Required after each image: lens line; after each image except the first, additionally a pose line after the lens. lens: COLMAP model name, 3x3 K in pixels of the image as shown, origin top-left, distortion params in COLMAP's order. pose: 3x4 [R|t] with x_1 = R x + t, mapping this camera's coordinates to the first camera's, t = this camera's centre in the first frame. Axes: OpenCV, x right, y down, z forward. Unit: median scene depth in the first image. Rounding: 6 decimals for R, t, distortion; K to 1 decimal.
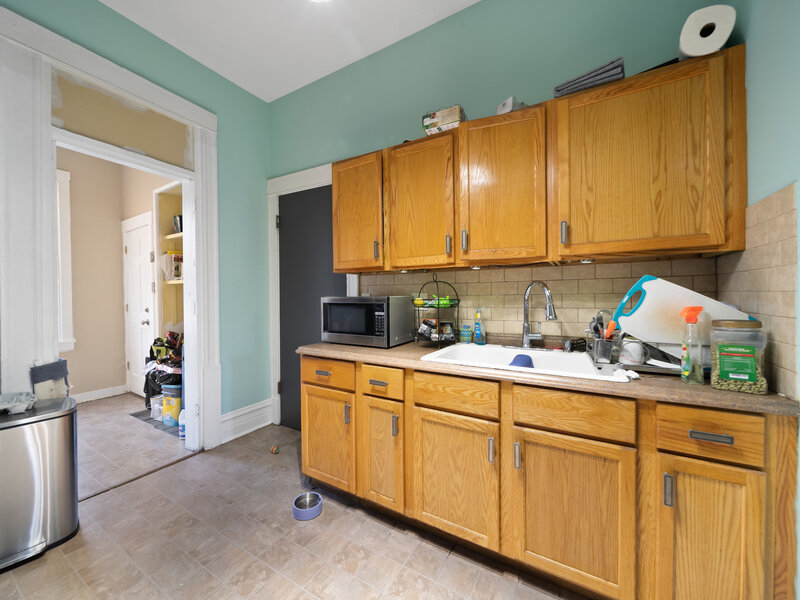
lens RADIAL K [[319.7, 0, 397.4], [0, 319.7, 299.3], [0, 0, 1]] dist [-0.003305, -0.000553]
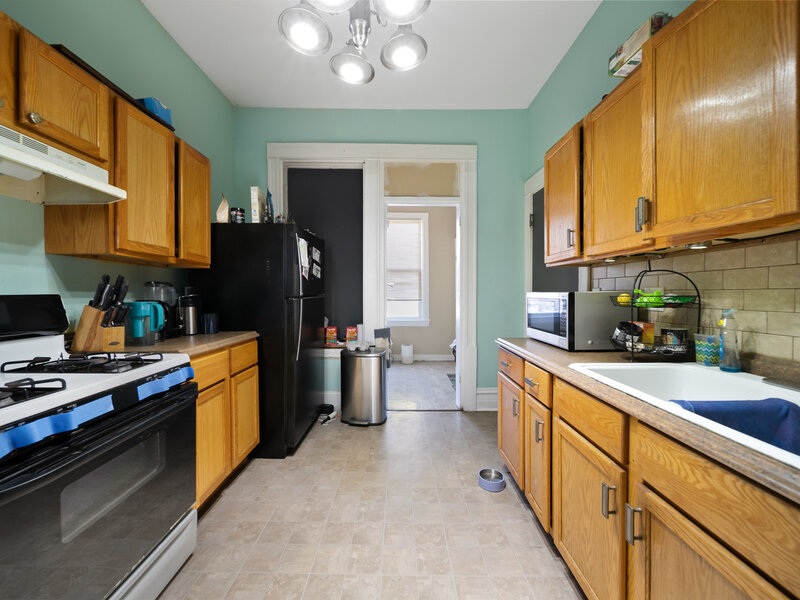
lens RADIAL K [[318.2, 0, 396.6], [0, 318.2, 301.7], [0, 0, 1]] dist [0.001100, -0.000045]
pose [[0.496955, 0.026466, -0.867372, 0.415268], [-0.010244, 0.999644, 0.024633, 0.001797], [0.867716, -0.003357, 0.497050, 0.134500]]
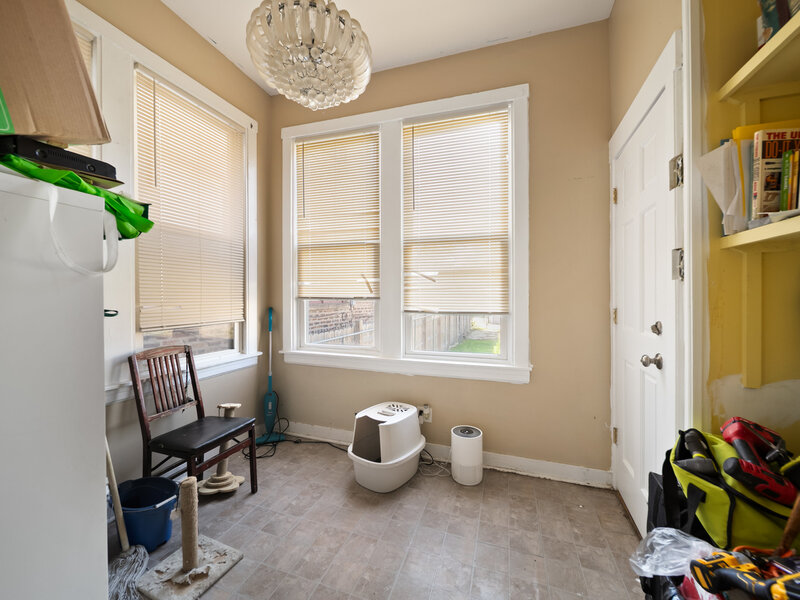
lens RADIAL K [[319.7, 0, 397.4], [0, 319.7, 299.3], [0, 0, 1]] dist [-0.003305, -0.000553]
pose [[0.219371, 0.012068, -0.975567, -0.793115], [-0.011709, 0.999884, 0.009736, 0.002024], [0.975571, 0.009287, 0.219487, 1.009505]]
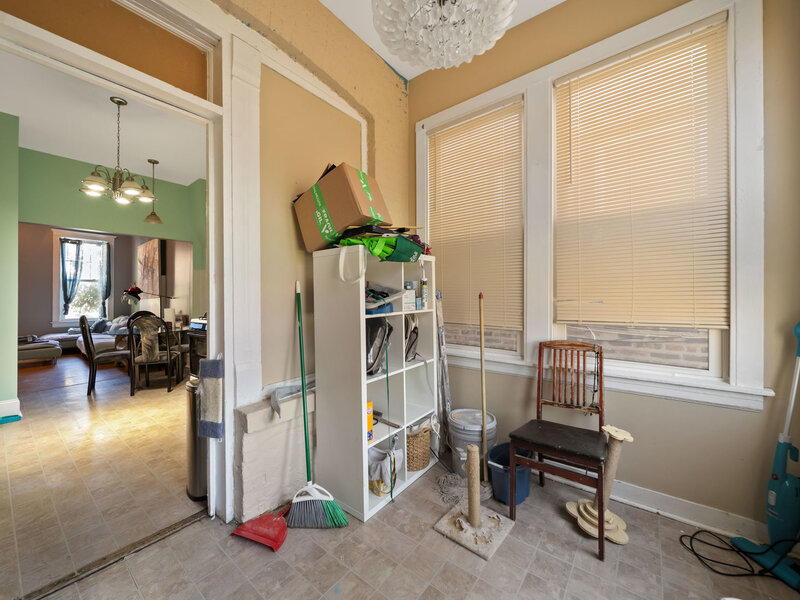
lens RADIAL K [[319.7, 0, 397.4], [0, 319.7, 299.3], [0, 0, 1]] dist [-0.003305, -0.000553]
pose [[-0.990890, 0.017364, 0.133550, -1.379396], [0.018824, 0.999776, 0.009680, 0.013863], [-0.133352, 0.012106, -0.990995, 1.467876]]
